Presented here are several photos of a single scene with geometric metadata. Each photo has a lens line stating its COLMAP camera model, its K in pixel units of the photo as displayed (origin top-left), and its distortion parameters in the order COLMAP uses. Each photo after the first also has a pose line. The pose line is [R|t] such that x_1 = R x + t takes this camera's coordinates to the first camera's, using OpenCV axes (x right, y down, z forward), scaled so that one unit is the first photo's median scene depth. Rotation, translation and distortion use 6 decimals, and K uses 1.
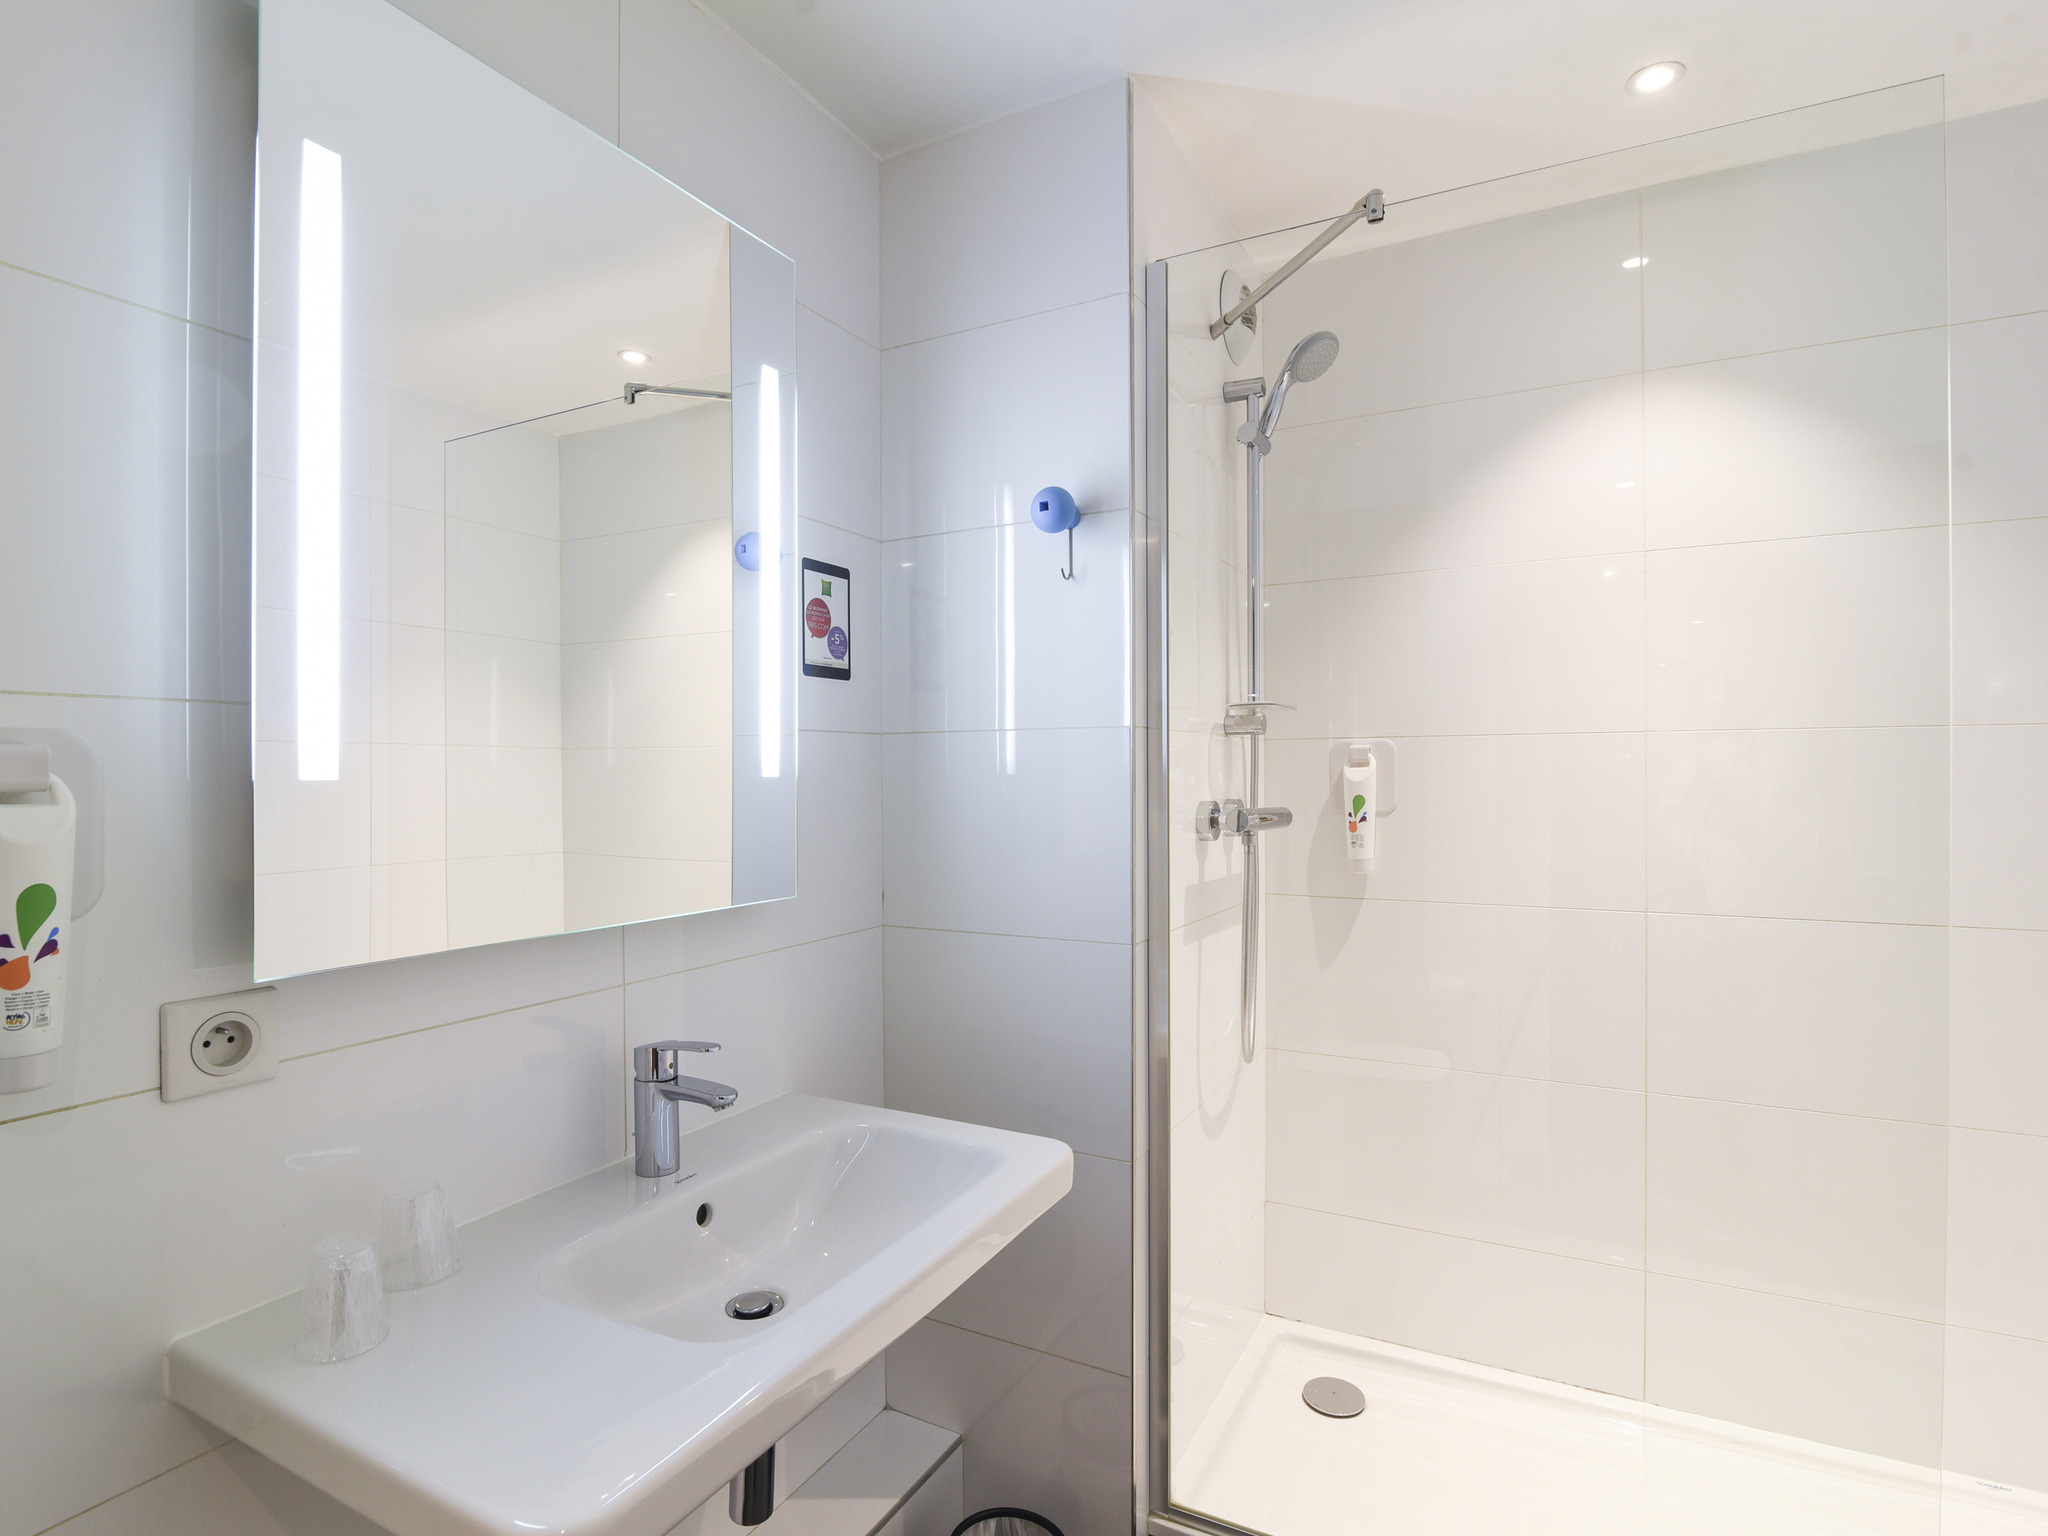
lens RADIAL K [[1051.1, 0, 1022.3], [0, 1051.1, 776.8], [0, 0, 1]] dist [-0.006555, 0.000465]
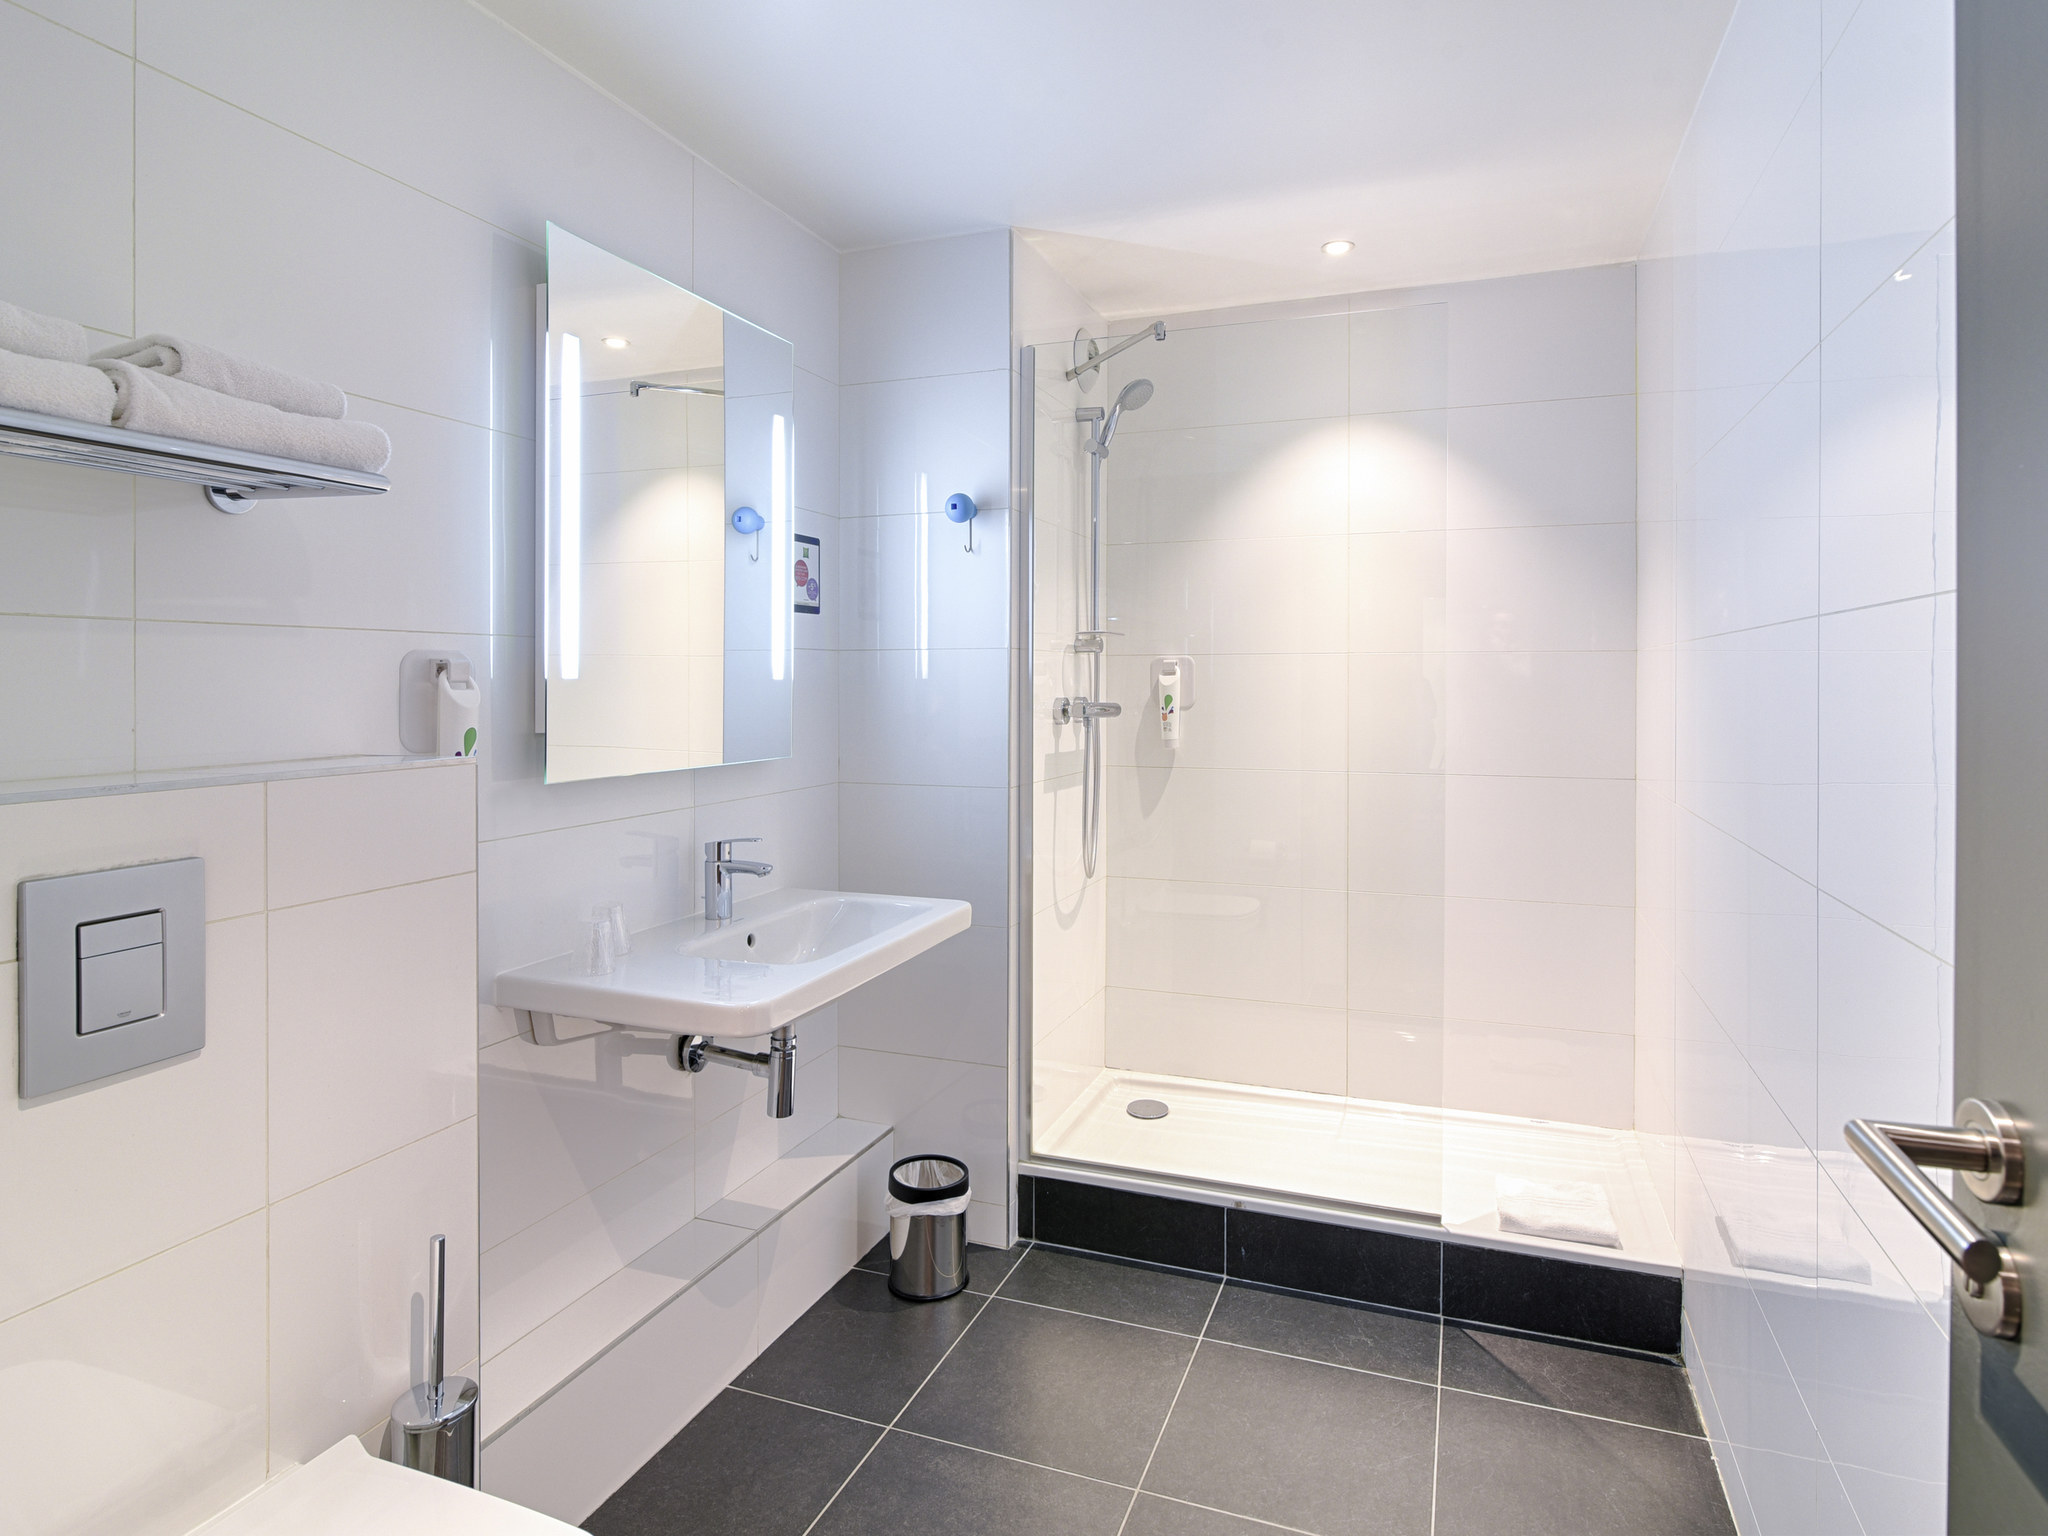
lens RADIAL K [[1123.8, 0, 1076.3], [0, 1123.8, 683.7], [0, 0, 1]] dist [-0.004173, -0.000603]
pose [[0.988522, 0.005933, 0.150963, -0.042161], [-0.005854, 0.999982, -0.000964, 0.004968], [-0.150966, 0.000069, 0.988539, -0.571193]]
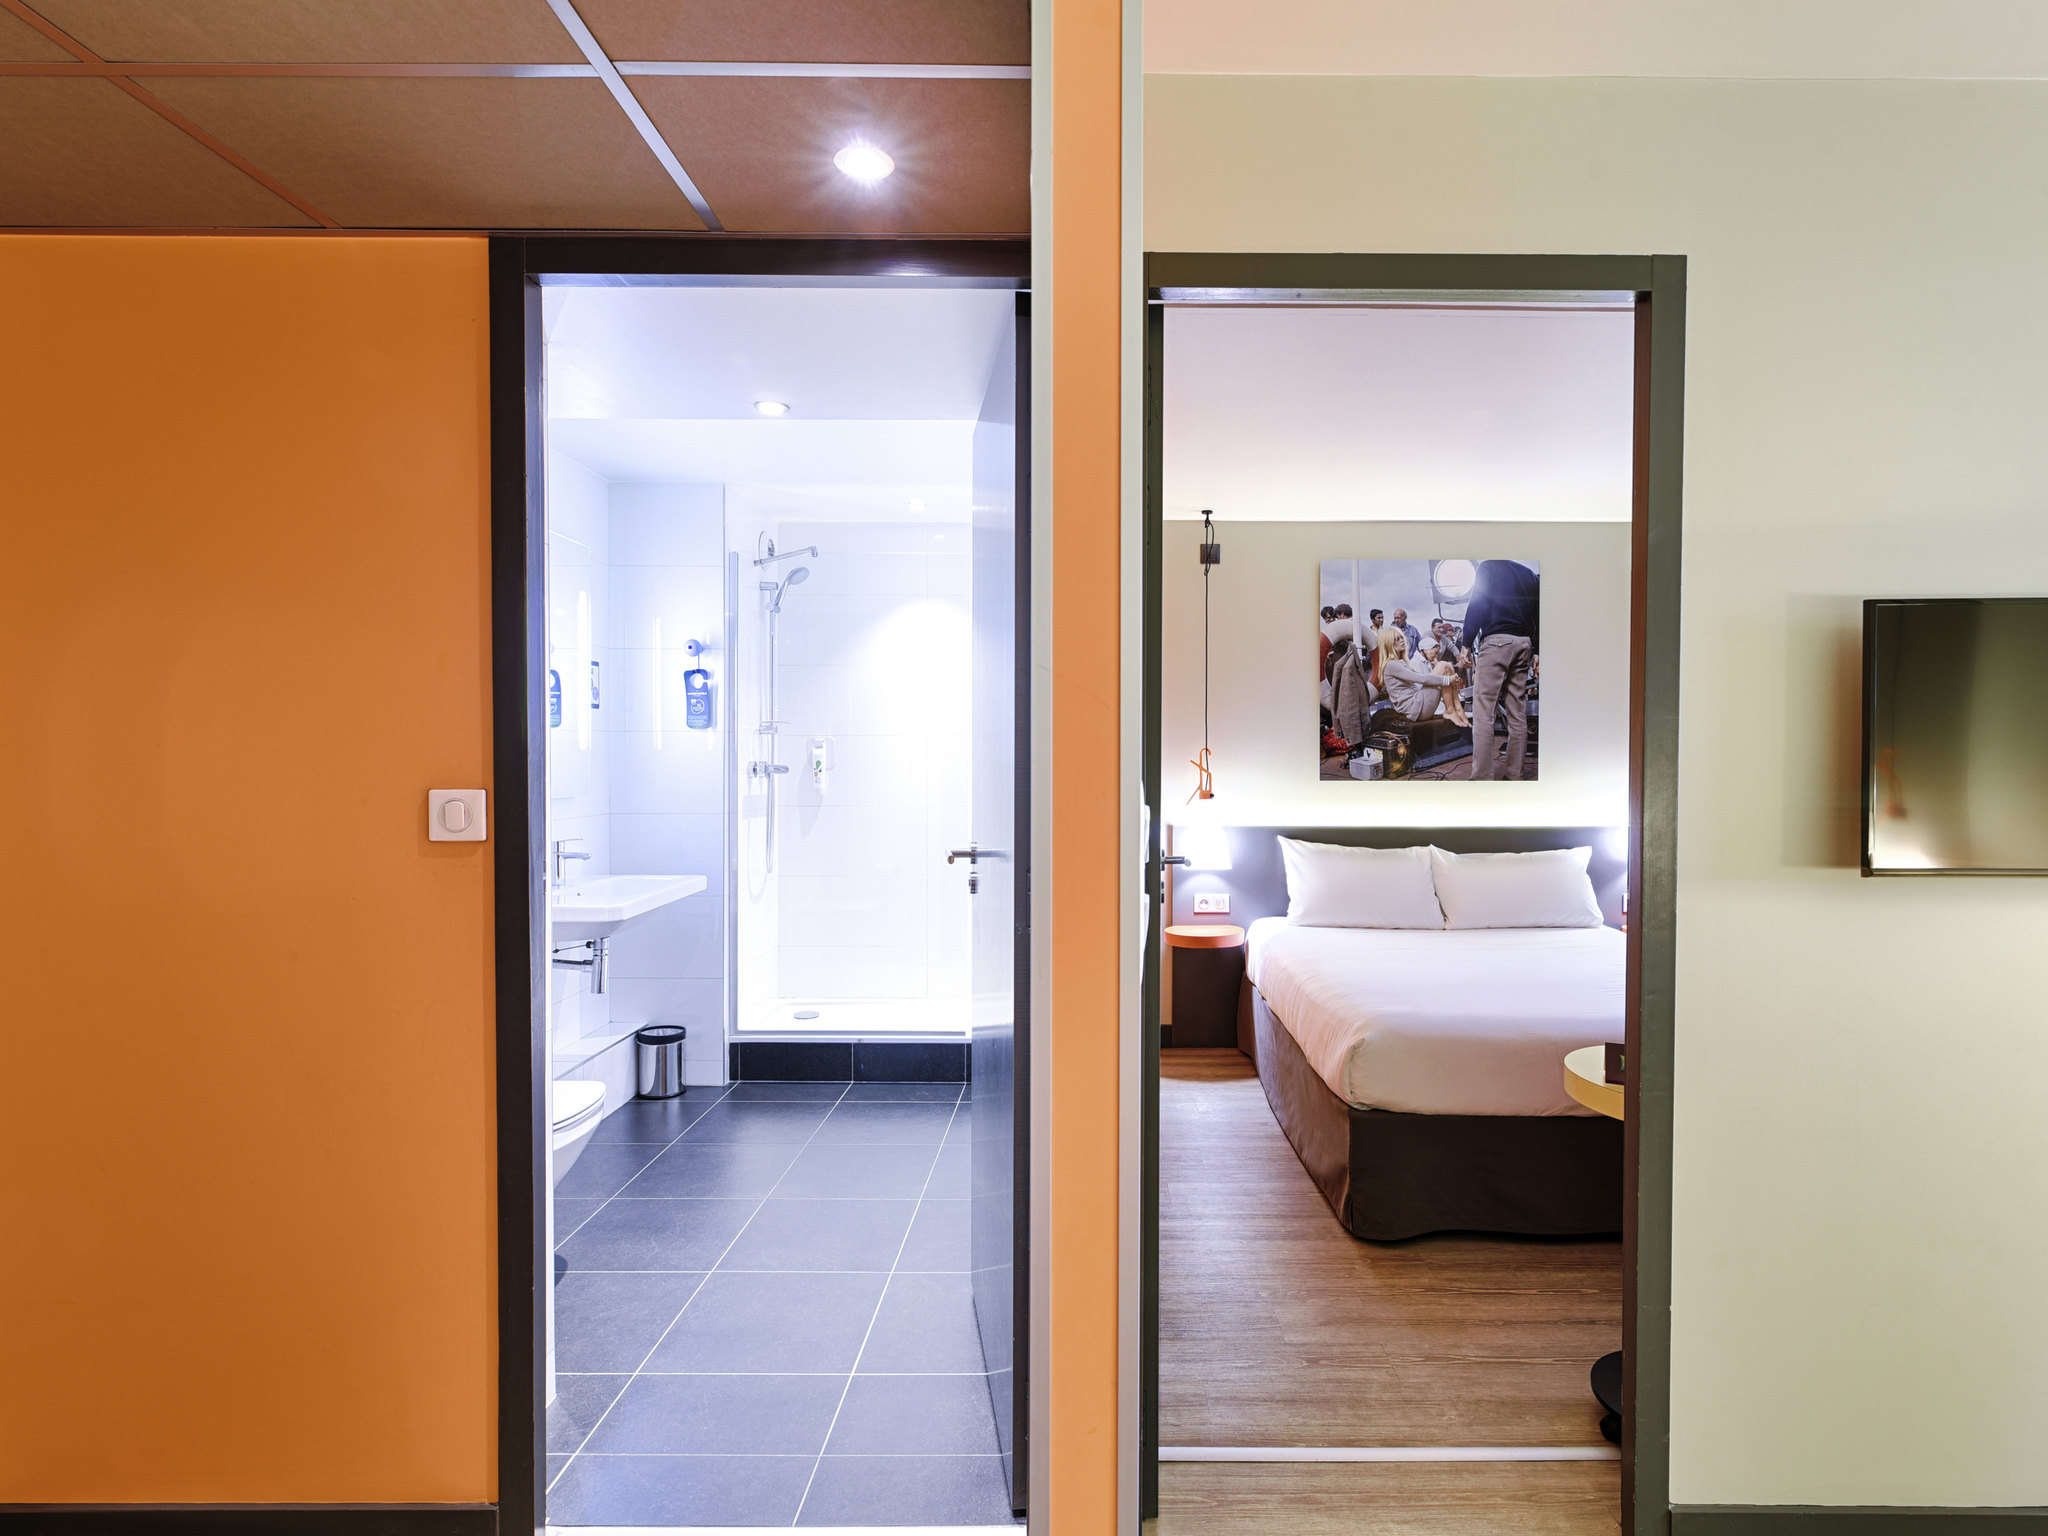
lens RADIAL K [[1100.3, 0, 1098.6], [0, 1100.3, 775.8], [0, 0, 1]] dist [0.002234, 0.000706]
pose [[0.879966, 0.001180, 0.475035, -0.330180], [-0.006748, 0.999927, 0.010016, 0.025356], [-0.474989, -0.012019, 0.879910, -1.629781]]
